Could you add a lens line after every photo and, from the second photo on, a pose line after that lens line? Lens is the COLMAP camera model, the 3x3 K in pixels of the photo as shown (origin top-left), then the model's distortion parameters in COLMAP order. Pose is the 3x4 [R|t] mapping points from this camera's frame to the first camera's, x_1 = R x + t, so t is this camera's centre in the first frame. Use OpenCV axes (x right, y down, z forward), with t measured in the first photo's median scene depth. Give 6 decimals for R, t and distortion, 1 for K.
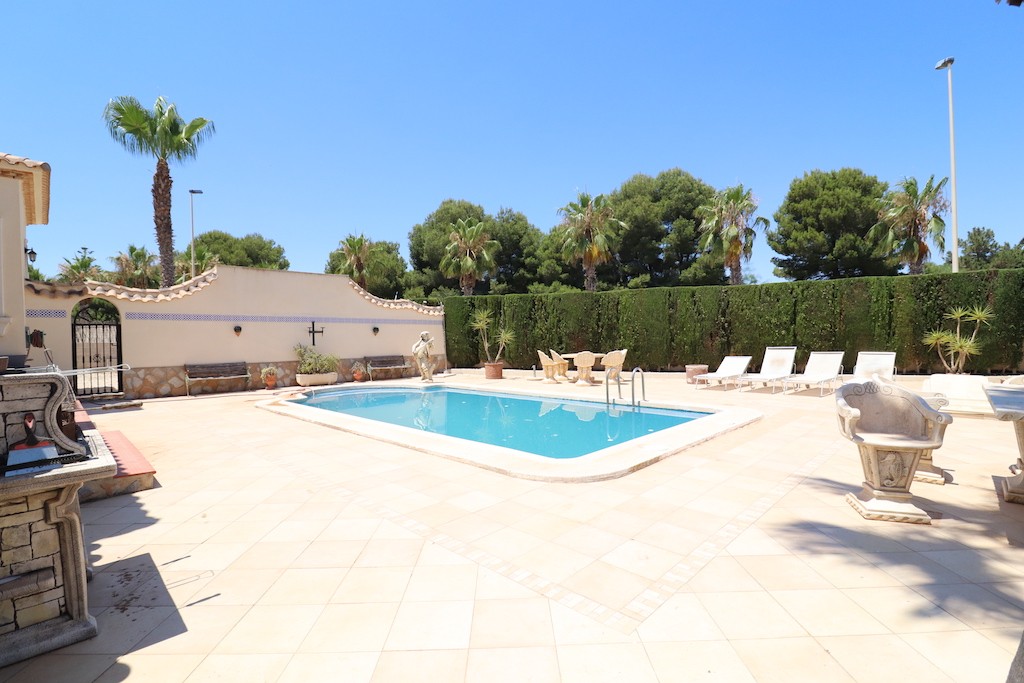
lens RADIAL K [[473.8, 0, 510.2], [0, 473.8, 348.1], [0, 0, 1]] dist [0.001422, -0.014507]
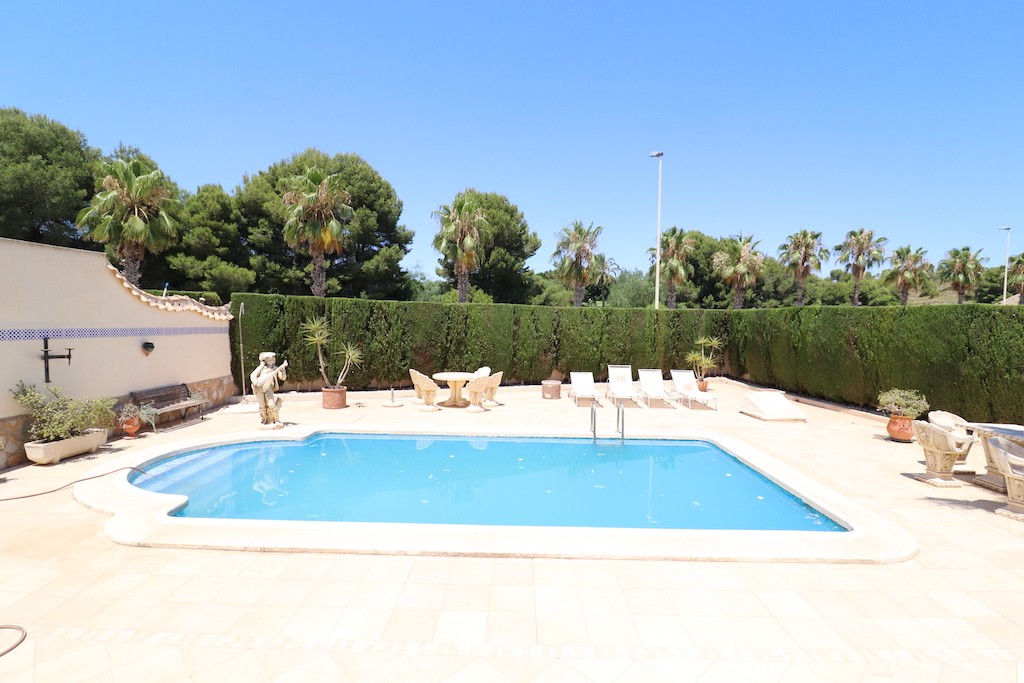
lens RADIAL K [[473.8, 0, 510.2], [0, 473.8, 348.1], [0, 0, 1]] dist [0.001422, -0.014507]
pose [[0.721299, -0.010847, 0.692539, -0.369281], [-0.014949, 0.999401, 0.031223, -0.062450], [-0.692463, -0.032874, 0.720704, 0.244088]]
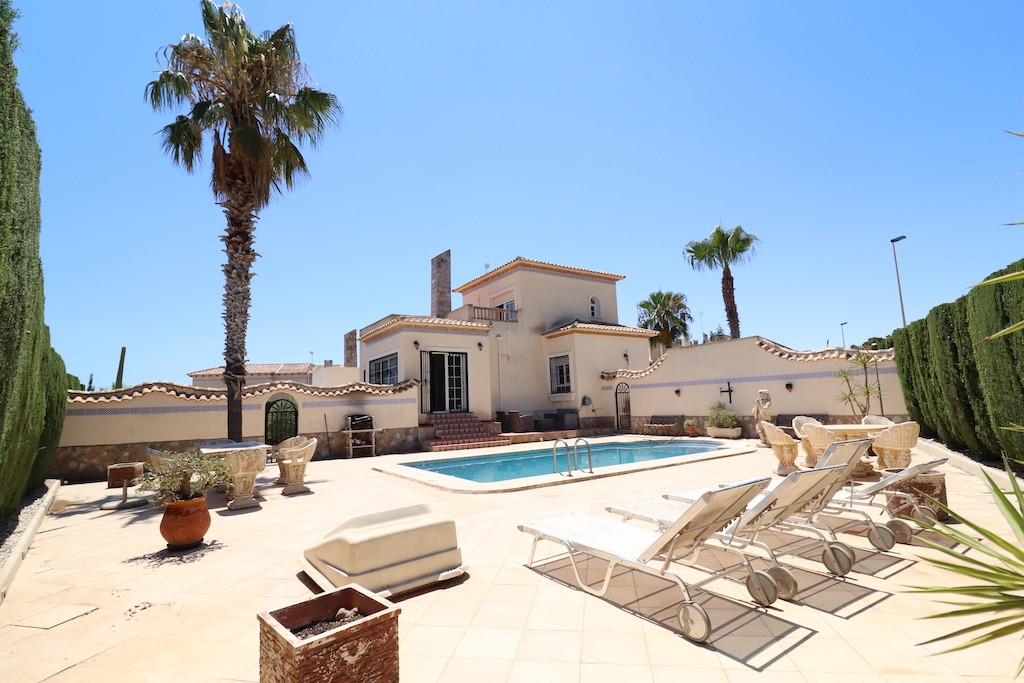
lens RADIAL K [[473.8, 0, 510.2], [0, 473.8, 348.1], [0, 0, 1]] dist [0.001422, -0.014507]
pose [[-0.177697, -0.098806, -0.979112, 0.748196], [0.018007, 0.994454, -0.103622, -0.026285], [0.983920, -0.036045, -0.174933, 0.622570]]
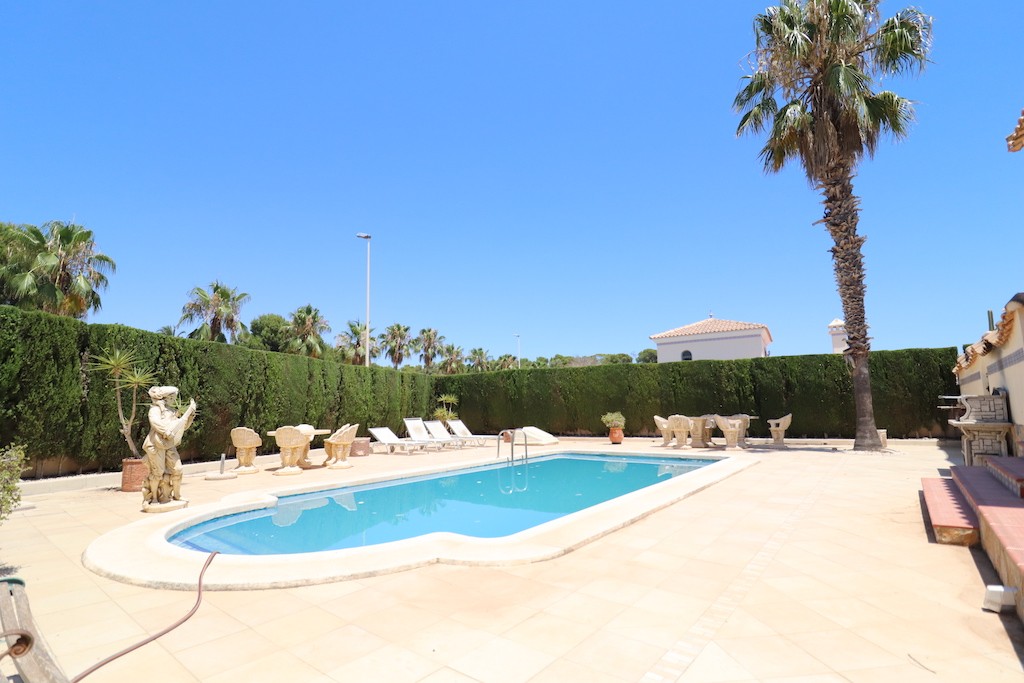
lens RADIAL K [[473.8, 0, 510.2], [0, 473.8, 348.1], [0, 0, 1]] dist [0.001422, -0.014507]
pose [[-0.107435, 0.149354, 0.982930, -0.590081], [0.044212, 0.988392, -0.145352, 0.006664], [-0.993229, 0.027841, -0.112791, 0.677322]]
